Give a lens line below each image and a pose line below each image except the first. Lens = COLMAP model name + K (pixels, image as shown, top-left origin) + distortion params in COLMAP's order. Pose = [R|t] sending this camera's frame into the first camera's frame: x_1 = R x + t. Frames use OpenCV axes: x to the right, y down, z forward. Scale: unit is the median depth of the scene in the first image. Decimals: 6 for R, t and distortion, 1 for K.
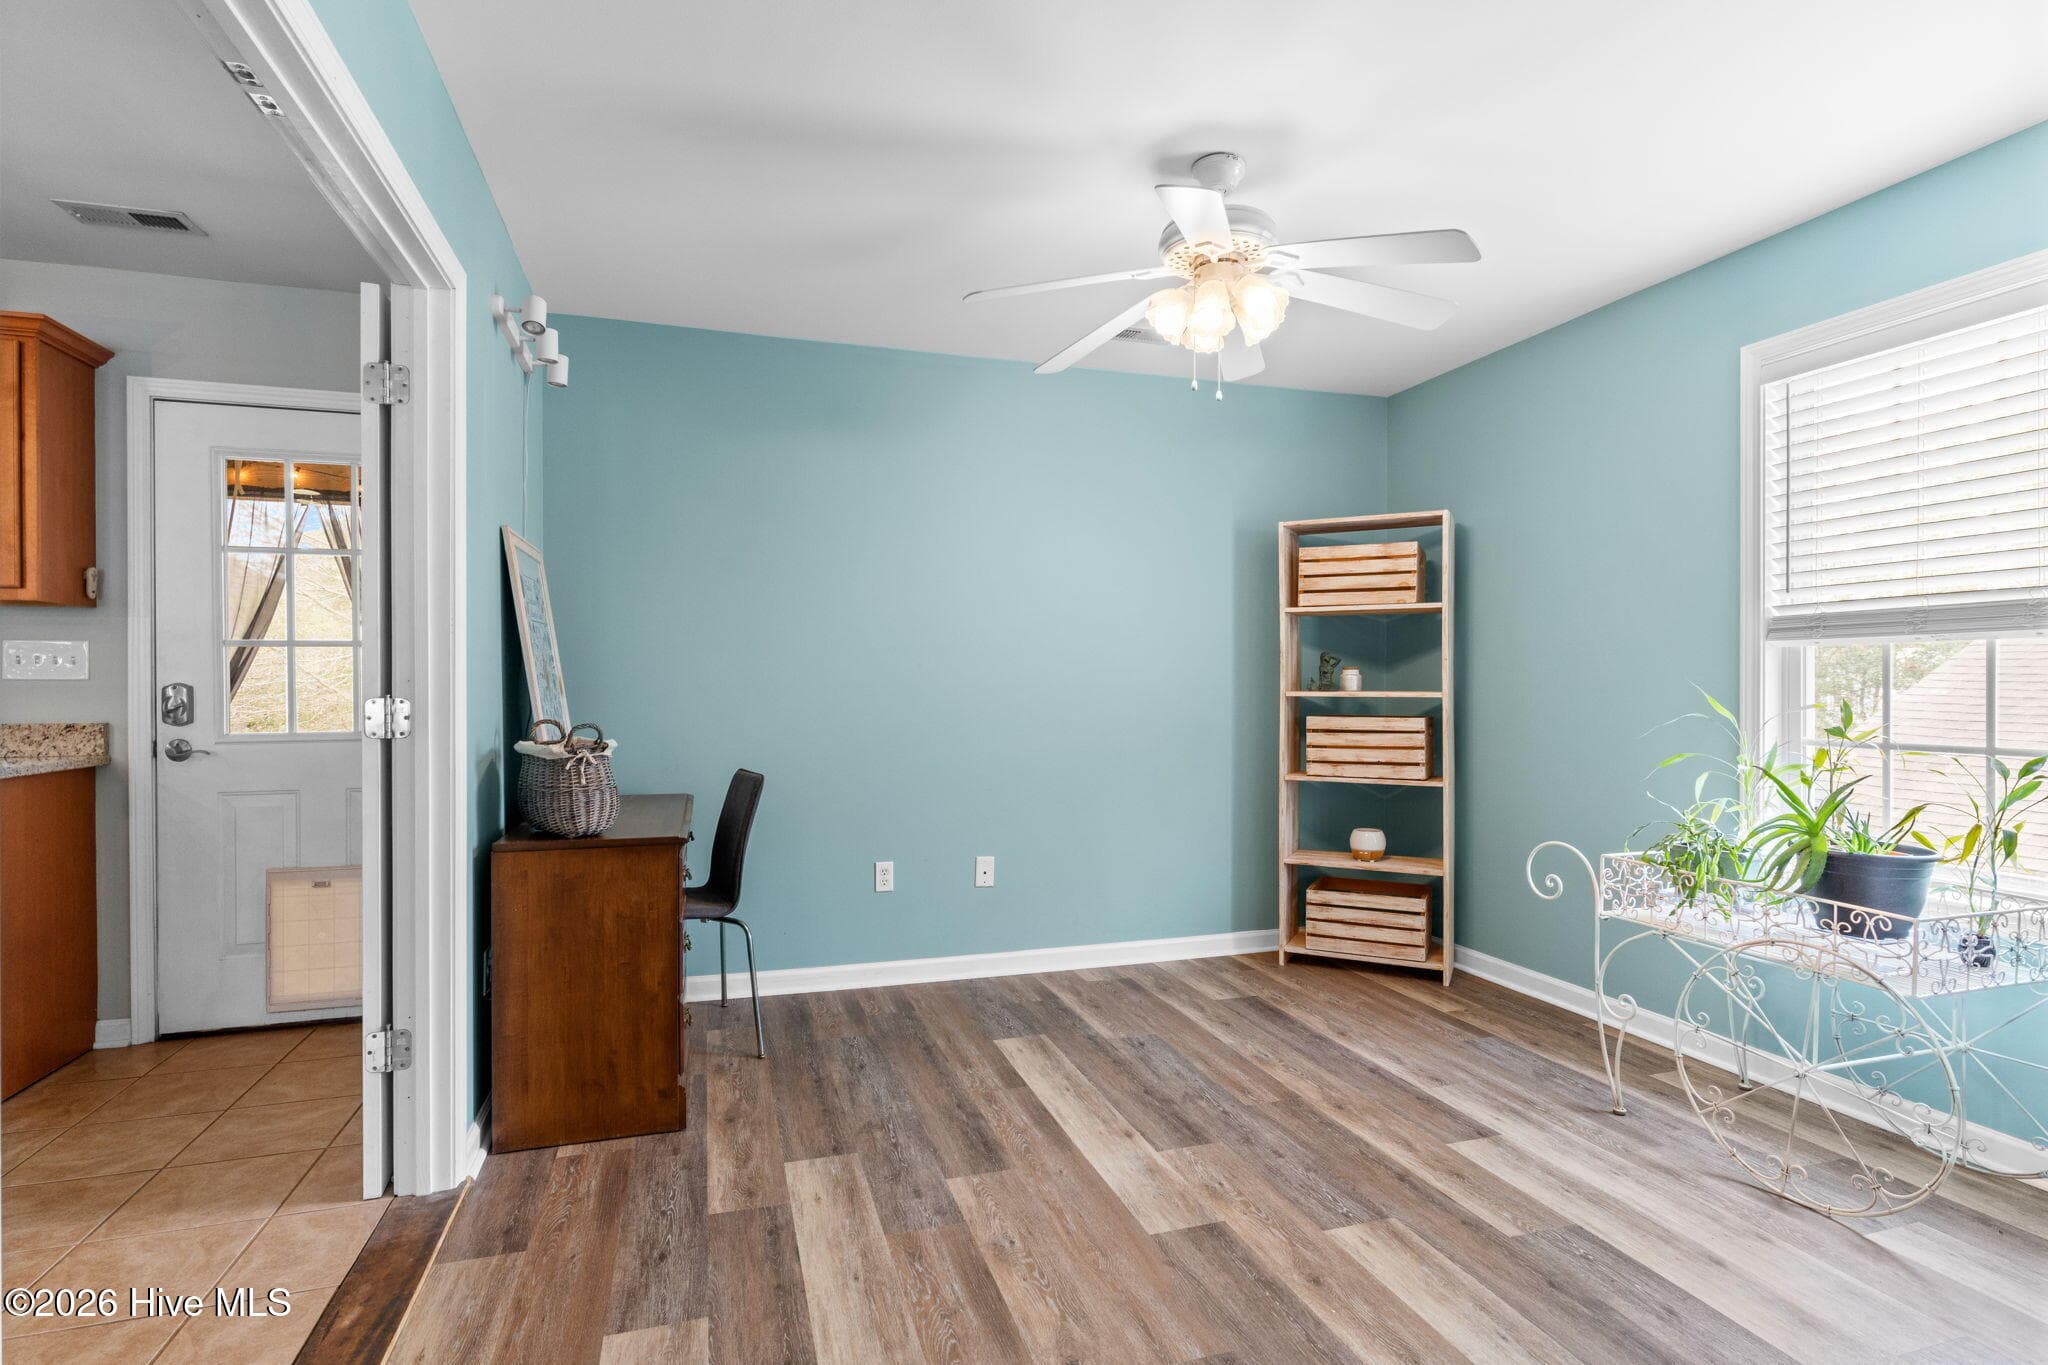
lens RADIAL K [[1006.4, 0, 1014.2], [0, 1006.4, 693.0], [0, 0, 1]] dist [0.001602, 0.000075]
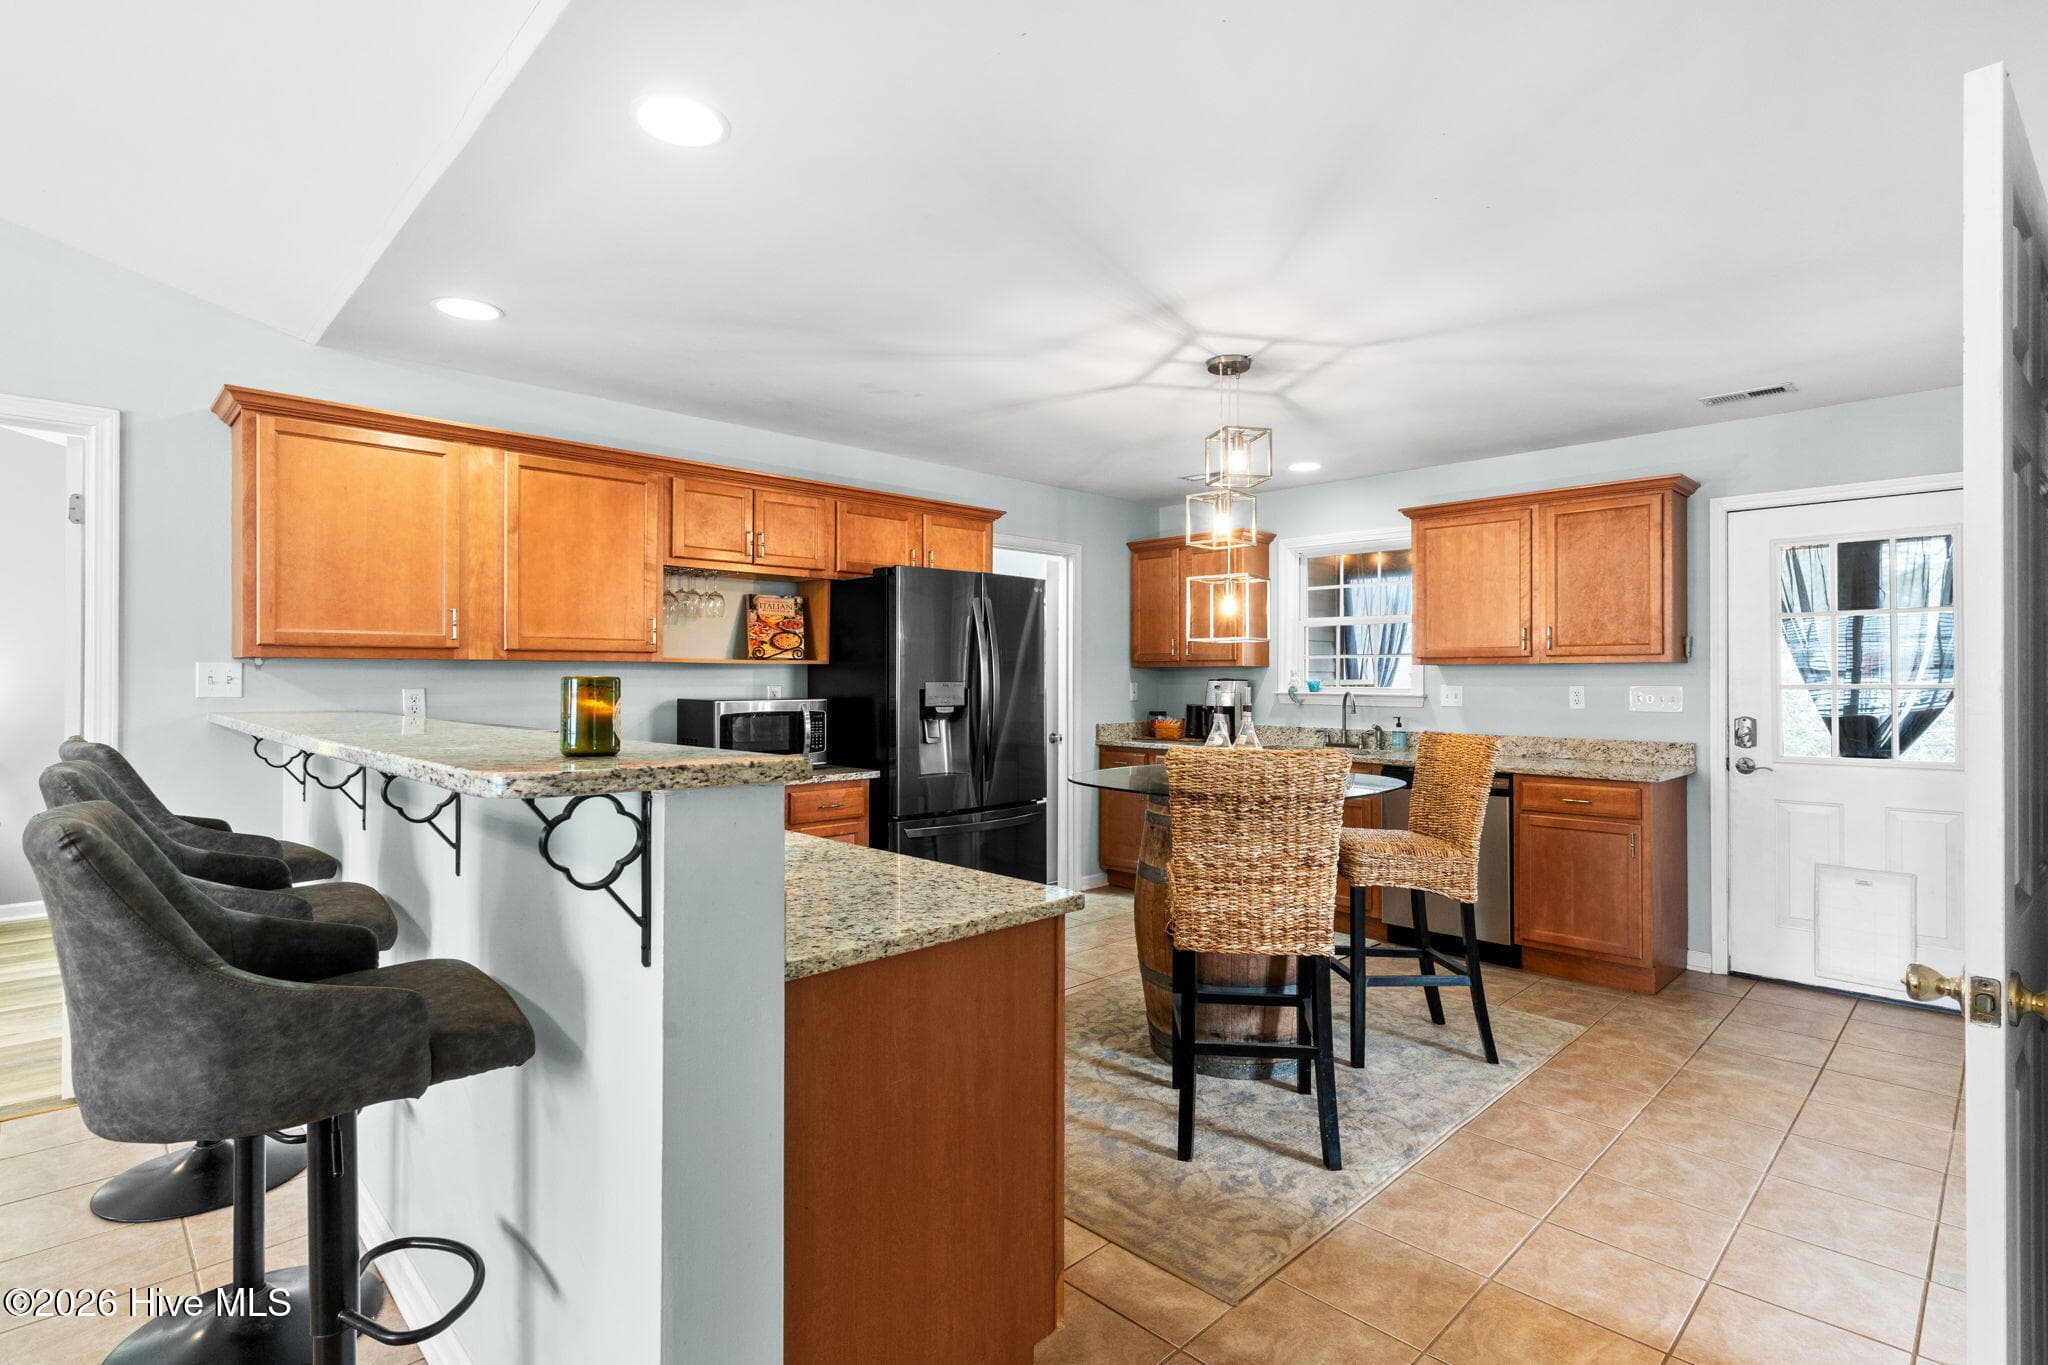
lens RADIAL K [[982.0, 0, 1044.1], [0, 982.0, 677.6], [0, 0, 1]] dist [0.002291, 0.000175]
pose [[0.465023, -0.000736, -0.885298, -0.087823], [-0.010457, 0.999925, -0.006324, -0.042349], [0.885237, 0.012199, 0.464981, -0.441399]]
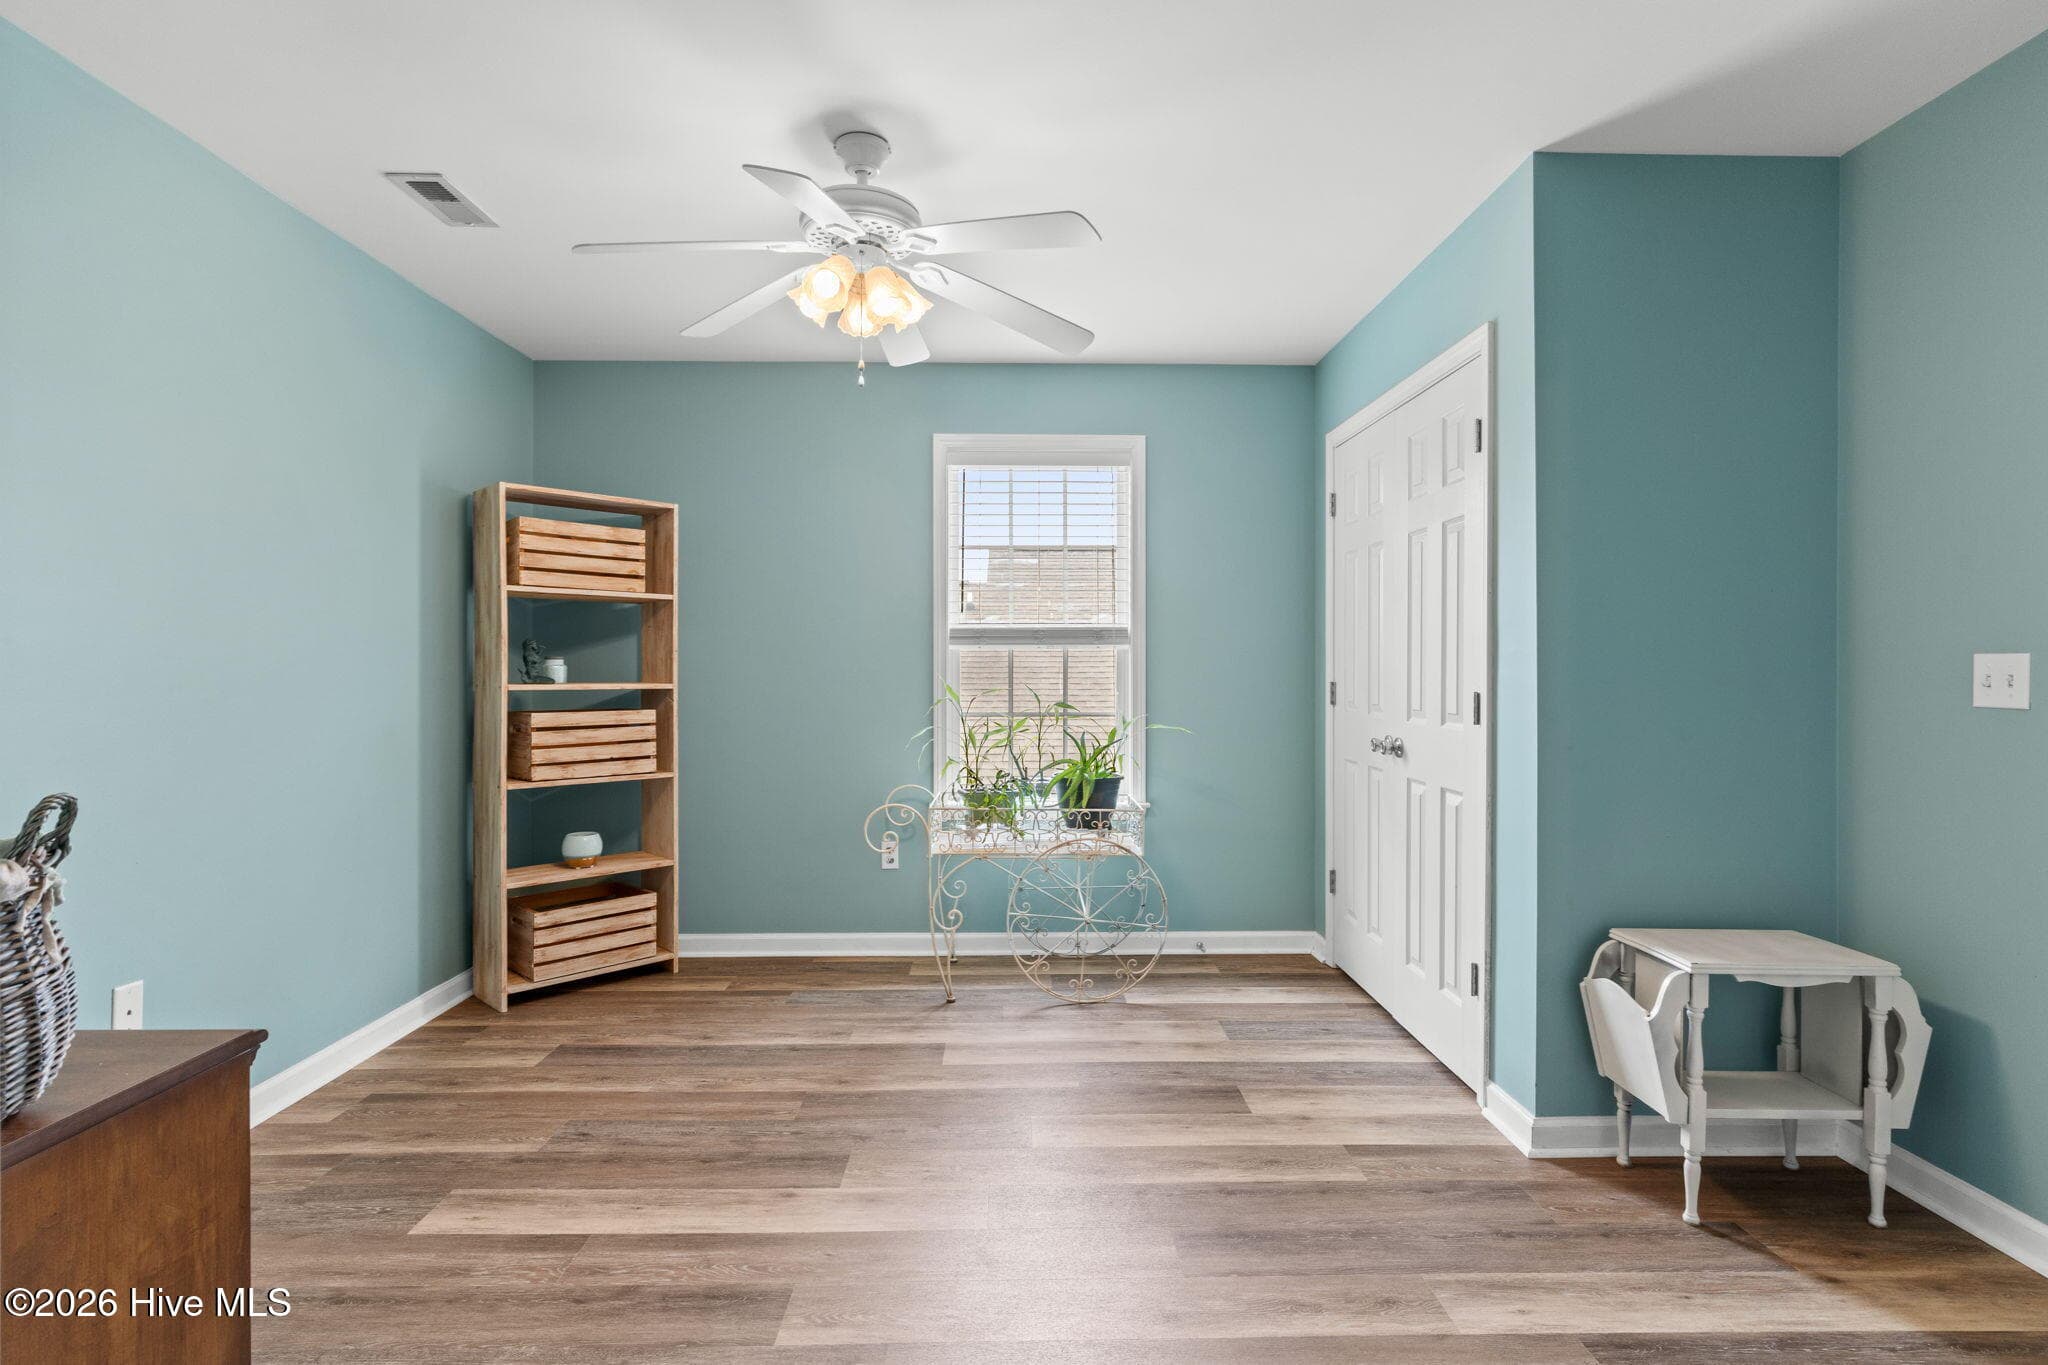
lens RADIAL K [[1013.2, 0, 1016.9], [0, 1013.2, 677.0], [0, 0, 1]] dist [0.000789, 0.000258]
pose [[0.284690, -0.005725, 0.958603, -0.514356], [0.009685, 0.999948, 0.003095, -0.007969], [-0.958571, 0.008403, 0.284731, 0.428968]]
